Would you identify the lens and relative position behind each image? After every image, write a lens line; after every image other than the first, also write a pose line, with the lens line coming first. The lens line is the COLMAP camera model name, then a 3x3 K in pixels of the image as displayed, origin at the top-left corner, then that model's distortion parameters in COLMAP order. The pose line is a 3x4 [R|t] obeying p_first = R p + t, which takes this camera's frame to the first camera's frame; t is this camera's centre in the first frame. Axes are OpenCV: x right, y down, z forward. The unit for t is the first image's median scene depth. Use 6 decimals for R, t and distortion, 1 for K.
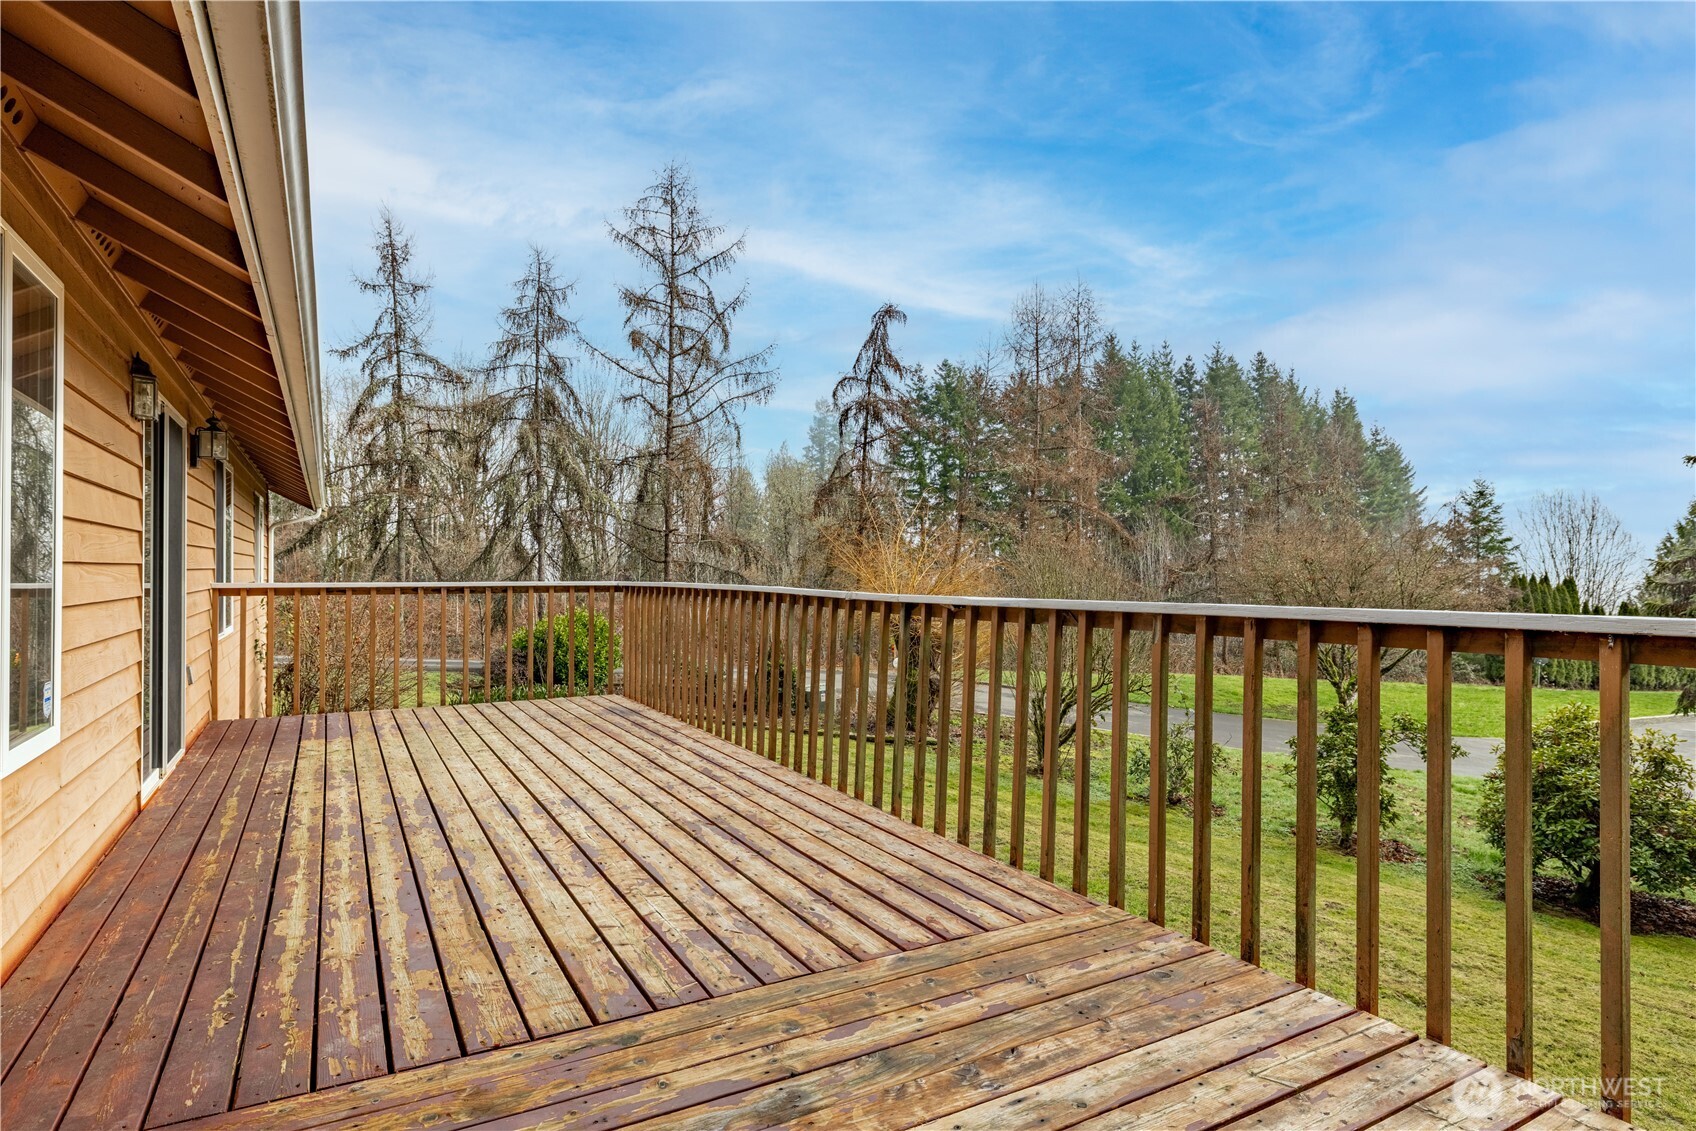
lens RADIAL K [[920.7, 0, 847.5], [0, 920.7, 574.4], [0, 0, 1]] dist [-0.001018, -0.000186]
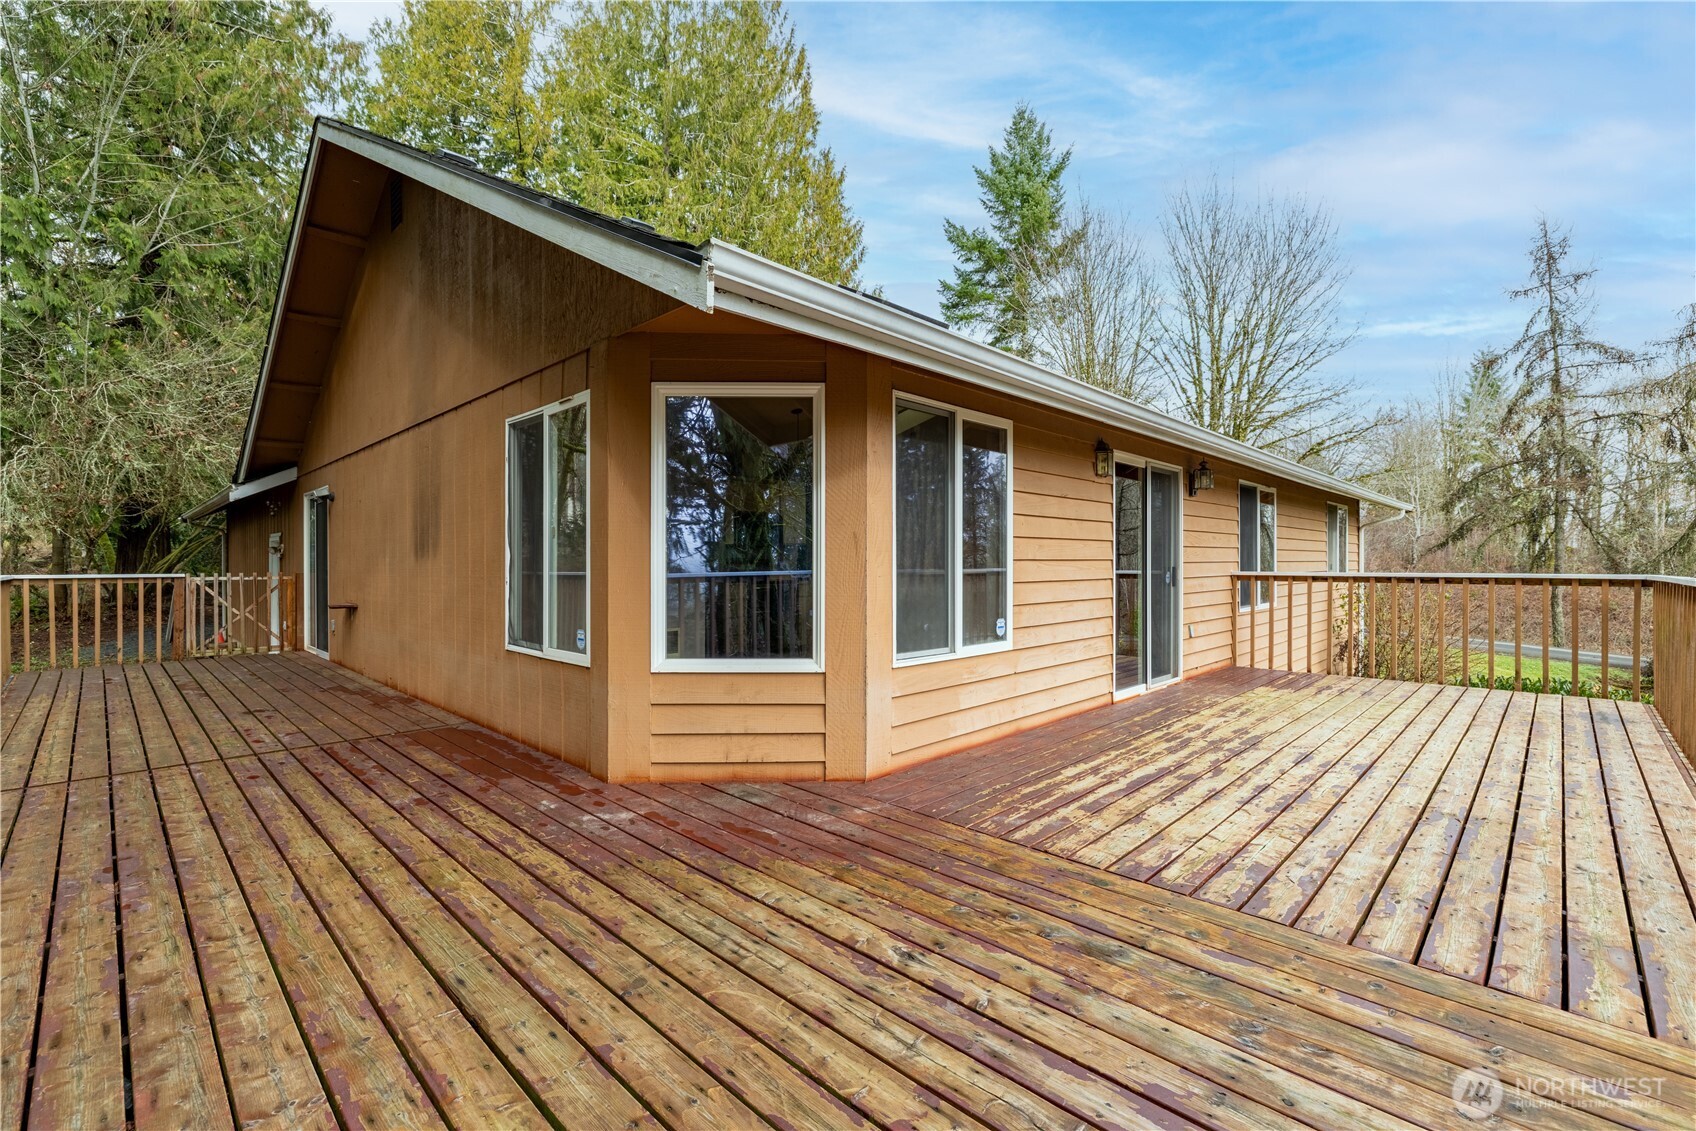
lens RADIAL K [[731.4, 0, 847.6], [0, 731.4, 560.8], [0, 0, 1]] dist [0.000817, 0.001353]
pose [[0.284753, -0.003949, -0.958593, 0.513123], [-0.002601, 0.999985, -0.004892, -0.000281], [0.958598, 0.003886, 0.284738, 0.187071]]
